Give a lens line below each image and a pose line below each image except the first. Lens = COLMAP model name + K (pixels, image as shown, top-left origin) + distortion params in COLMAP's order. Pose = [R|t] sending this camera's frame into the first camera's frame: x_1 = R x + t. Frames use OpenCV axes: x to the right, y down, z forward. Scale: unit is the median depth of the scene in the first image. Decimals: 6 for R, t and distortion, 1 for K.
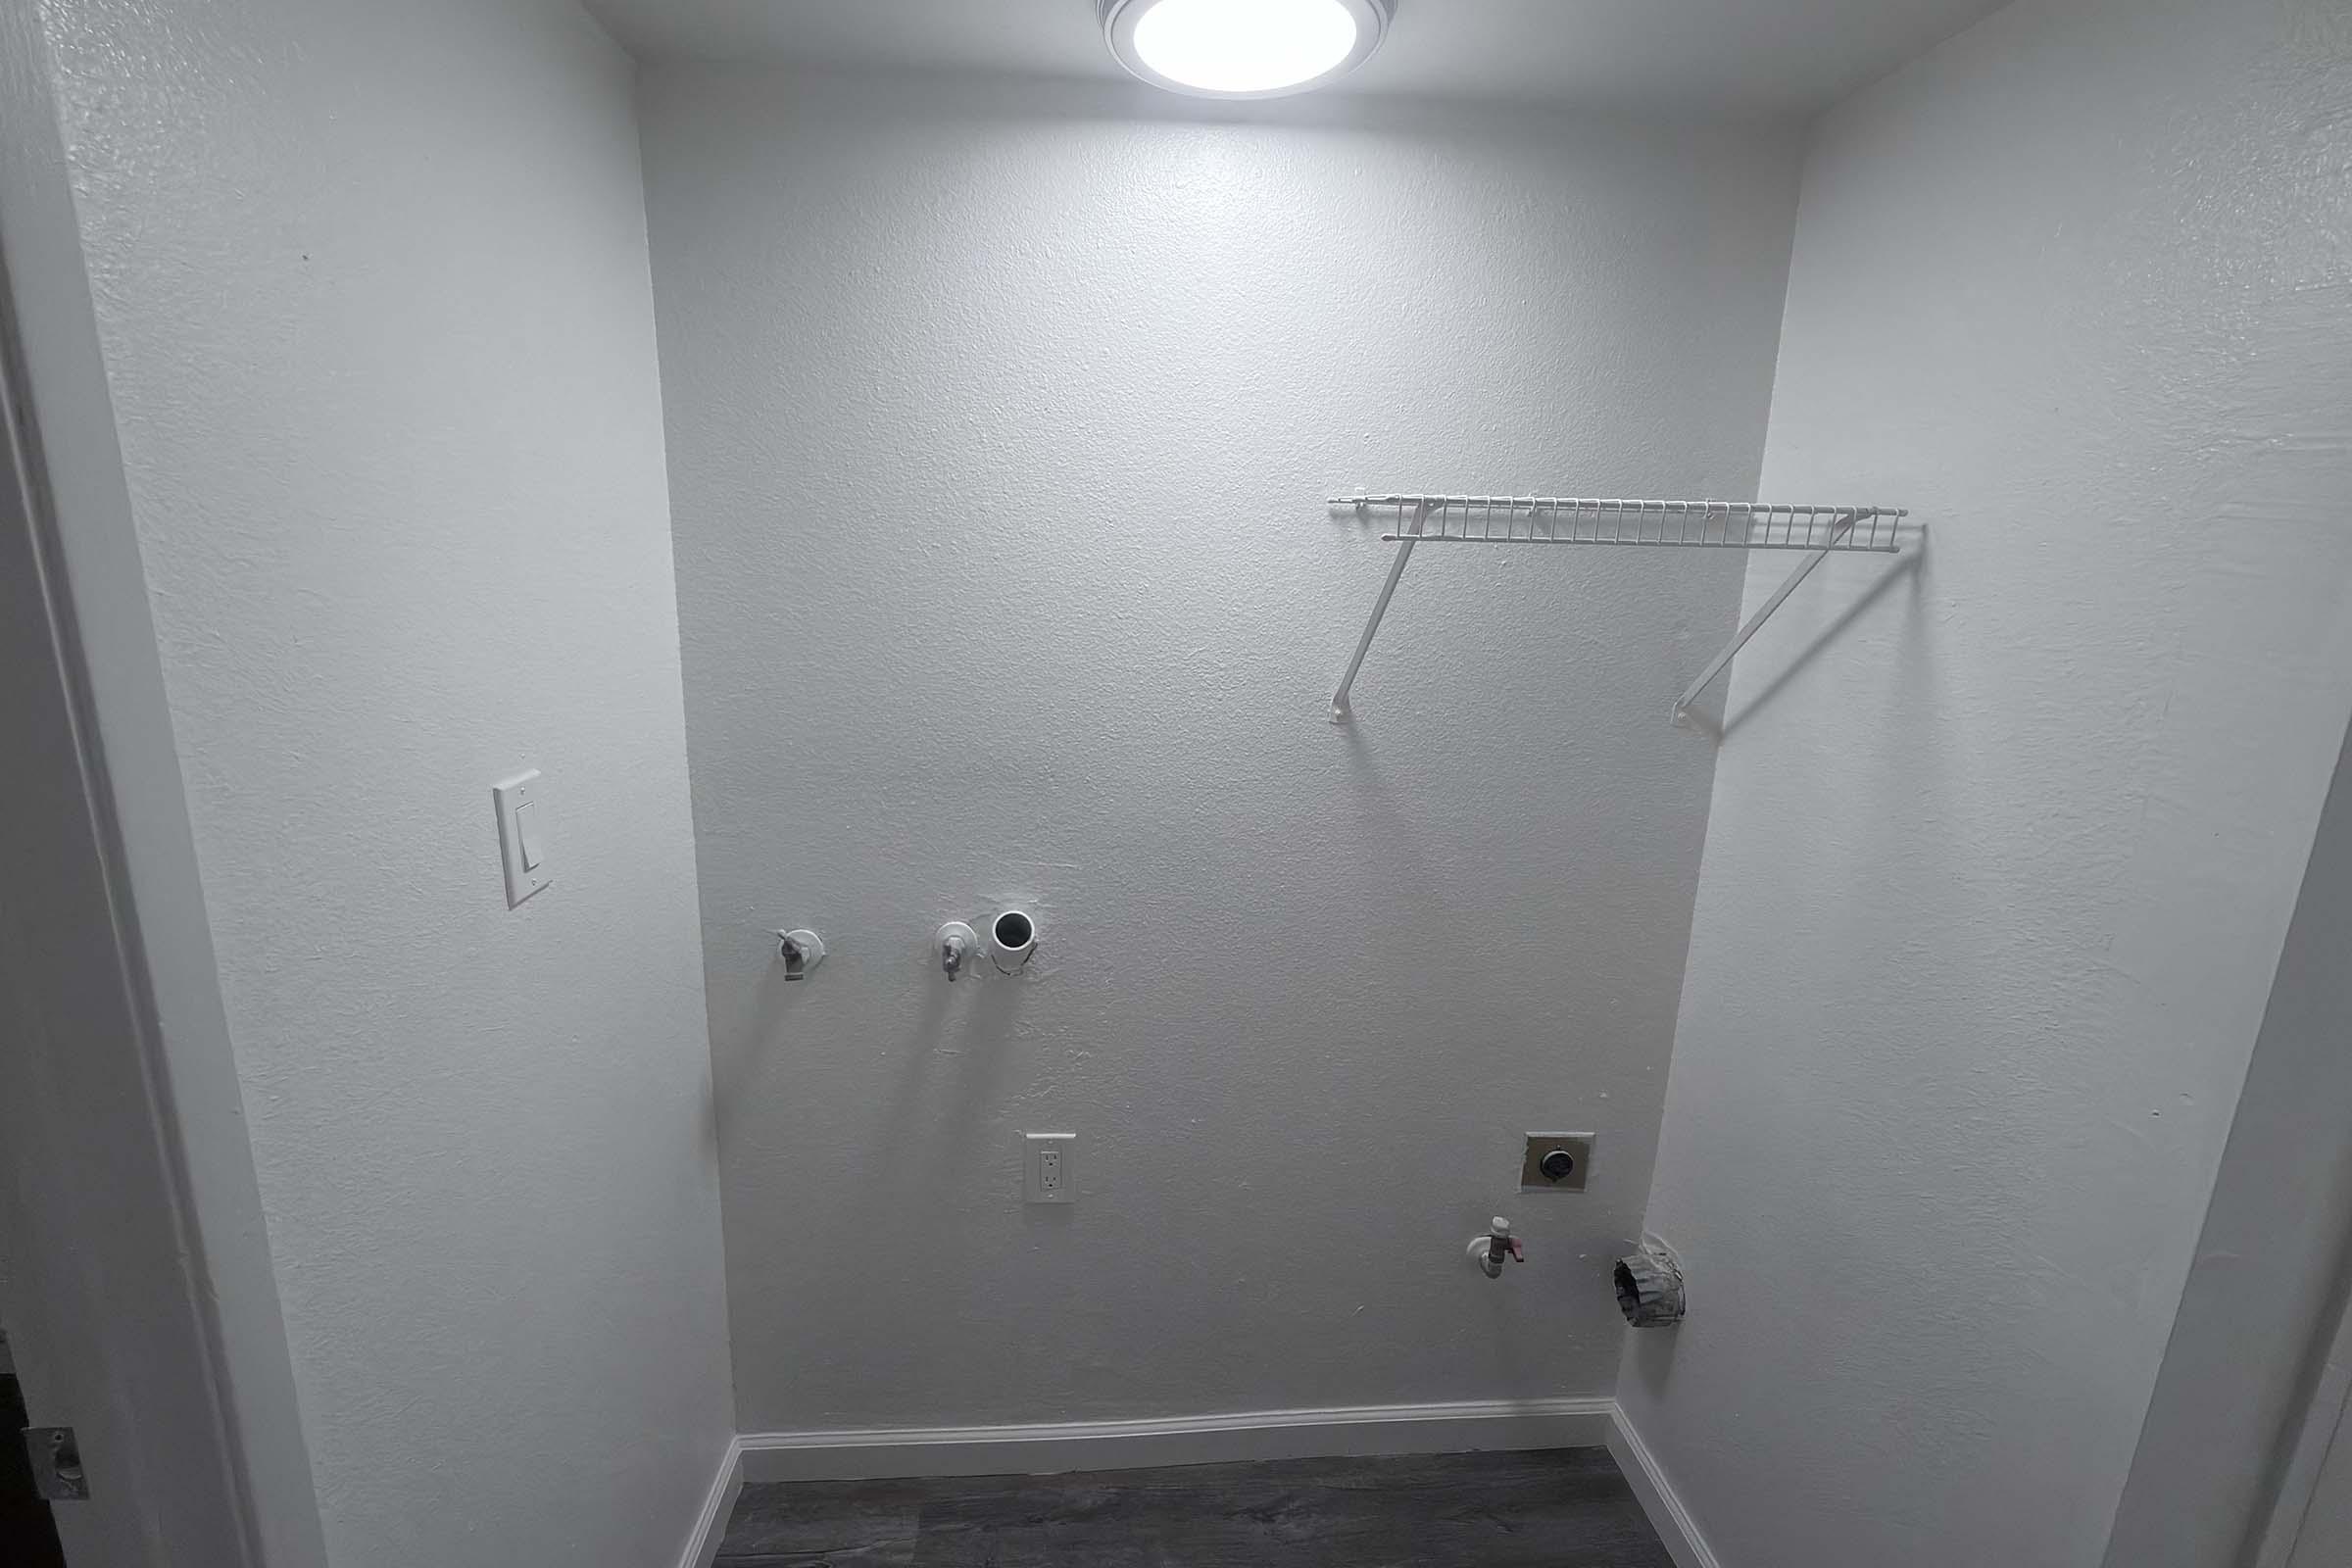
lens RADIAL K [[1015.5, 0, 1171.4], [0, 1015.5, 780.3], [0, 0, 1]] dist [0.000018, 0.000427]
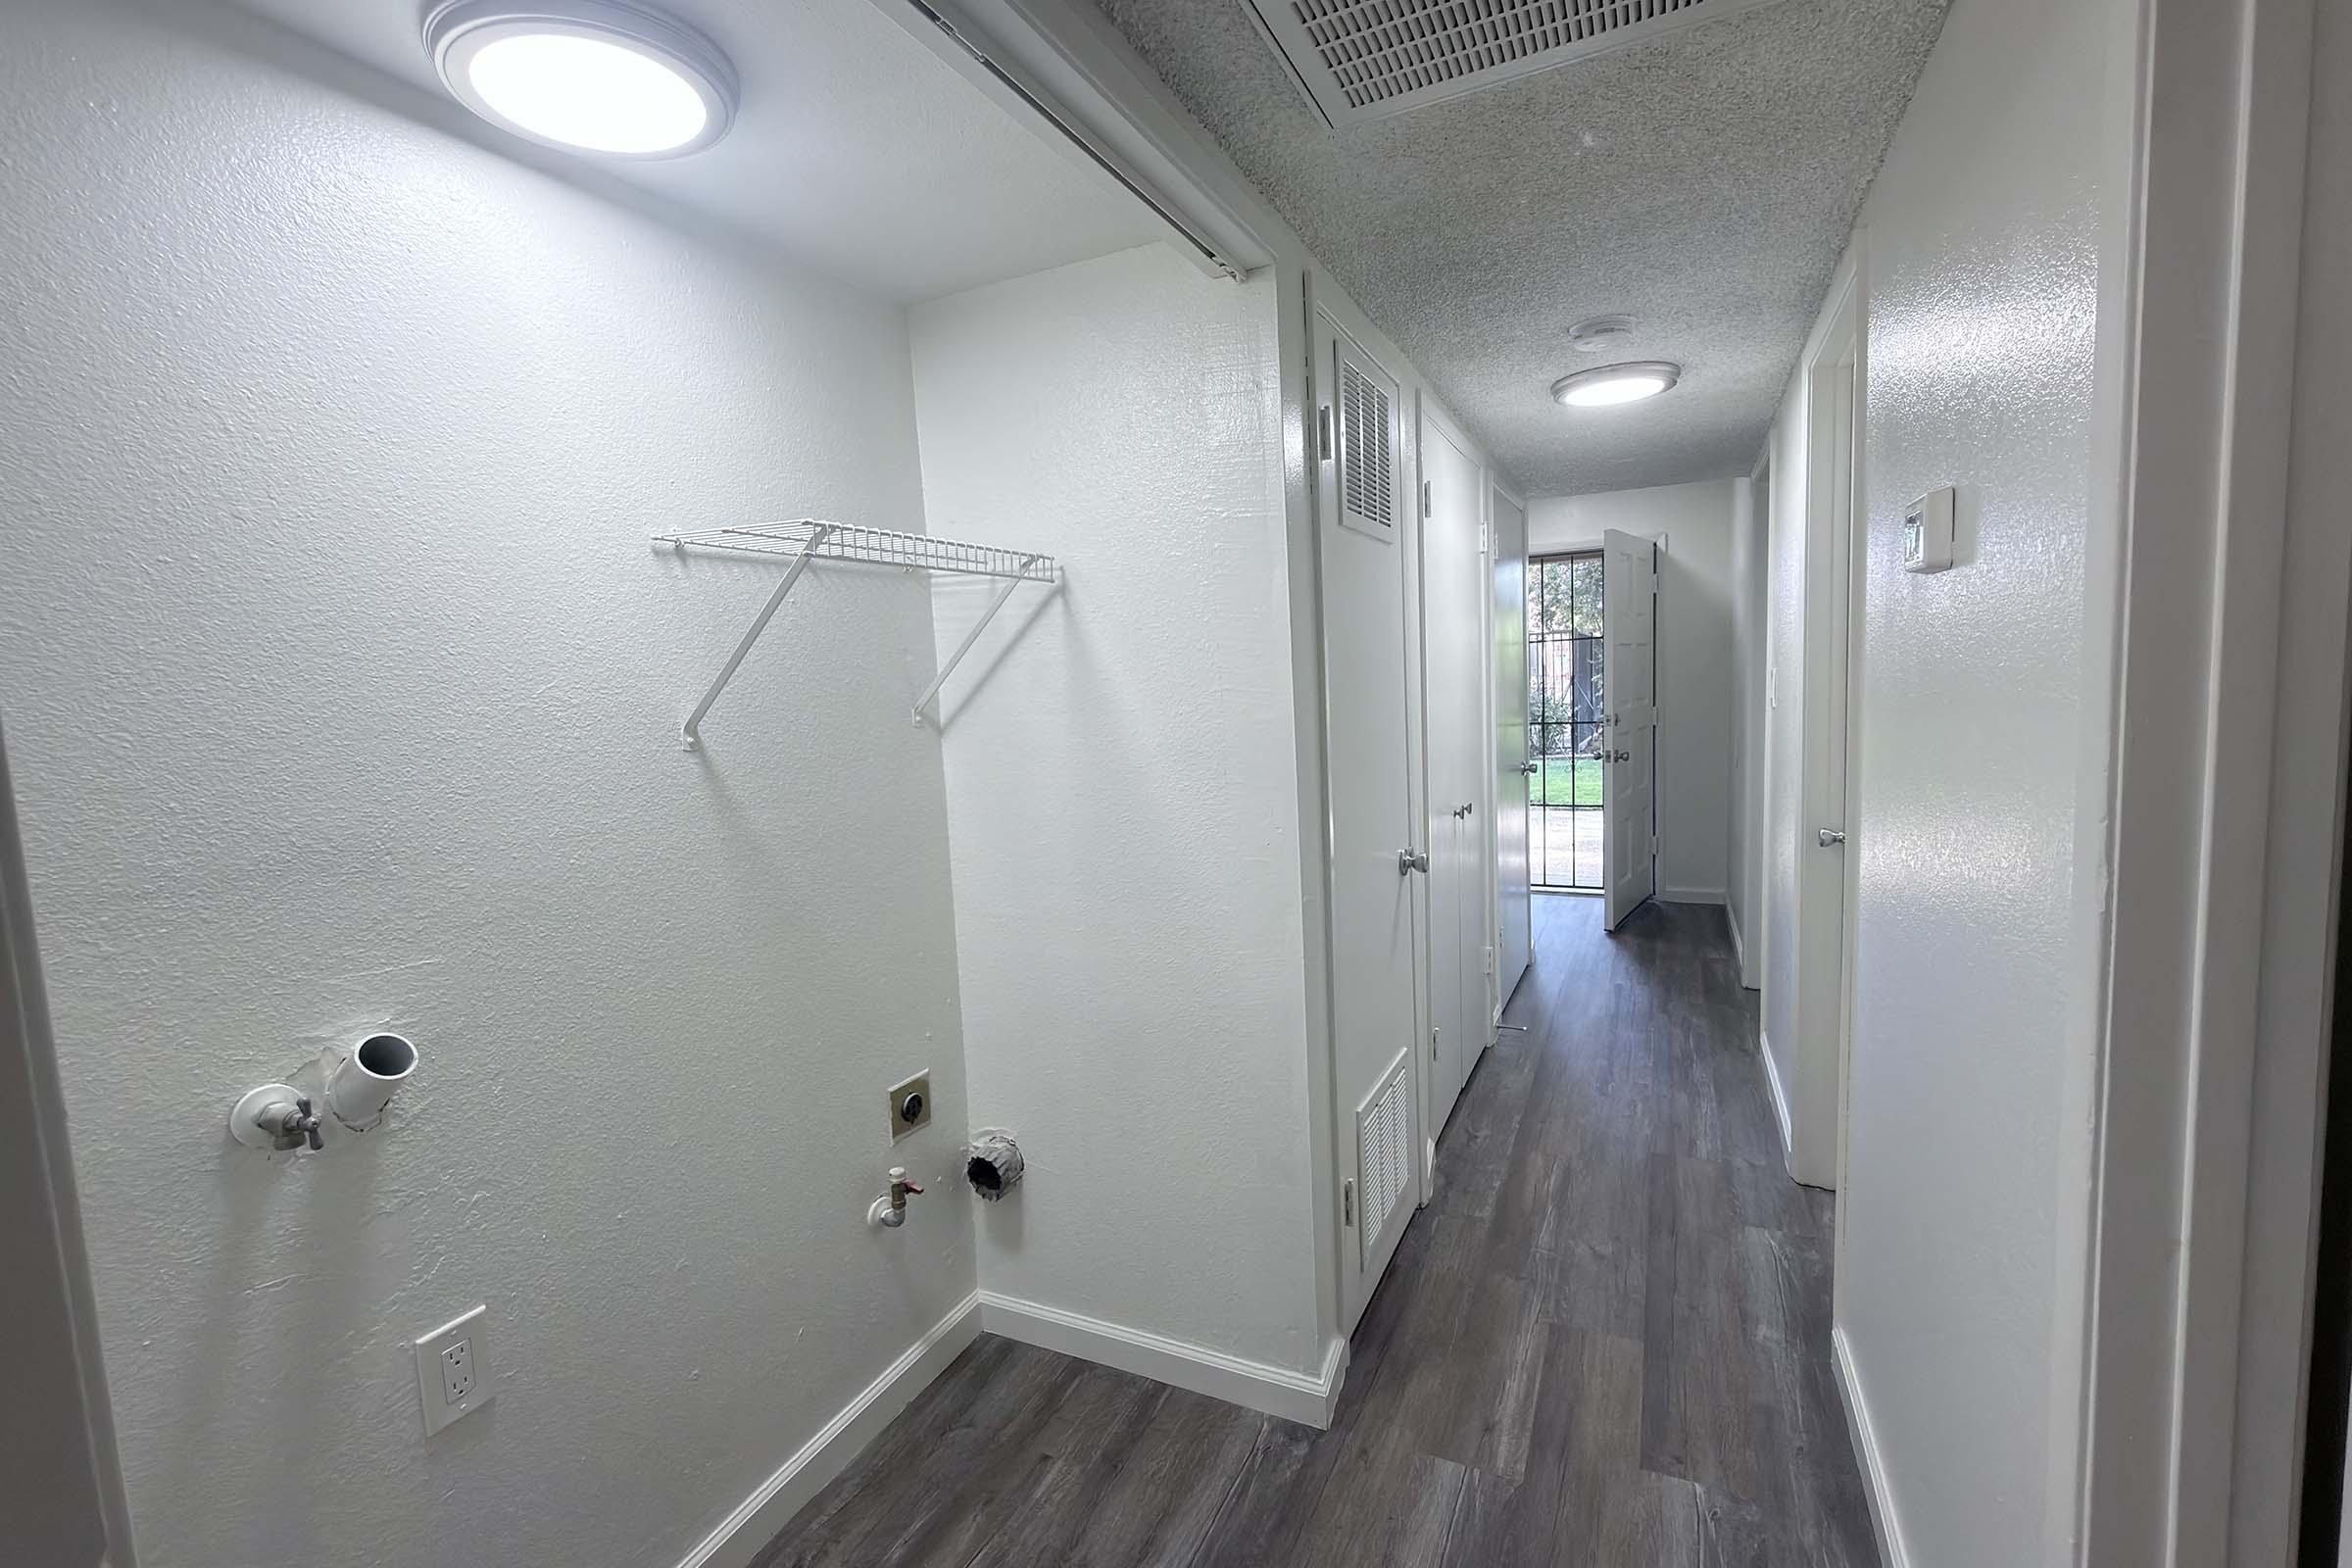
lens RADIAL K [[1015.5, 0, 1170.5], [0, 1015.5, 782.0], [0, 0, 1]] dist [0.000018, 0.000427]
pose [[0.501958, -0.137899, 0.853828, -0.470561], [0.254710, 0.966996, 0.006435, 0.090800], [-0.826535, 0.214248, 0.520516, 0.062910]]
